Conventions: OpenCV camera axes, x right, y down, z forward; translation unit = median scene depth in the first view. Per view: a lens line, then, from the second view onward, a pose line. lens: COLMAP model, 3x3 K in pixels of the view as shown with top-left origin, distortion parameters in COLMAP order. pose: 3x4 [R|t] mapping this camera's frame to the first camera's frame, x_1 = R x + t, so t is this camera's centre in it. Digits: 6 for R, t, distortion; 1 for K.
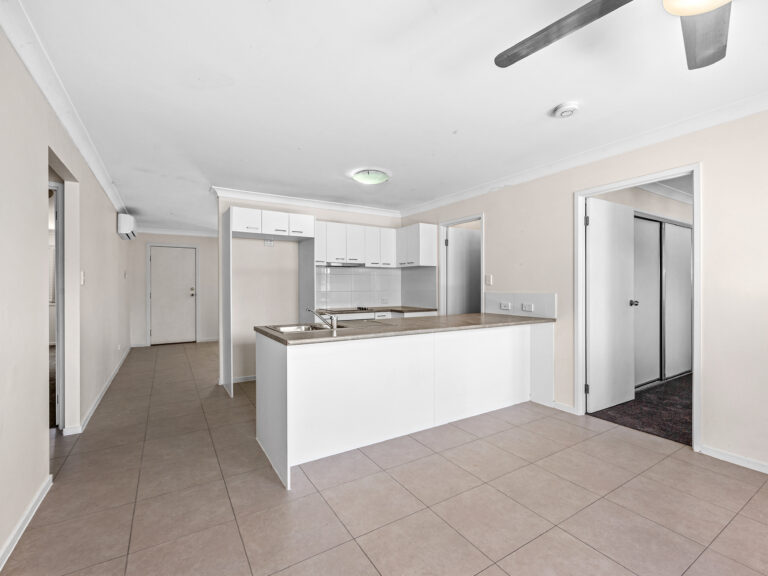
lens RADIAL K [[357.9, 0, 384.0], [0, 357.9, 288.0], [0, 0, 1]] dist [0.001656, -0.000384]
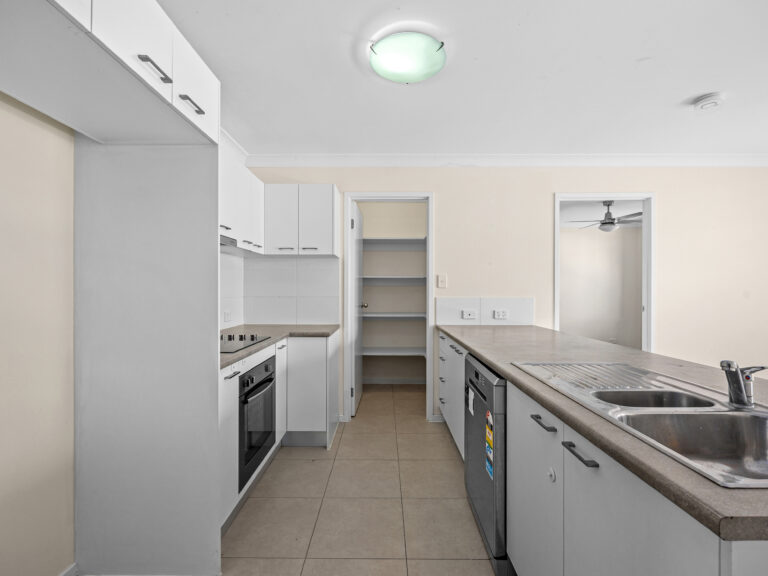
lens RADIAL K [[343.4, 0, 382.8], [0, 343.4, 291.4], [0, 0, 1]] dist [-0.002333, 0.000042]
pose [[0.535370, -0.024753, 0.844255, -0.537937], [-0.006436, 0.999422, 0.033384, -0.032631], [-0.844593, -0.023307, 0.534901, 0.954216]]
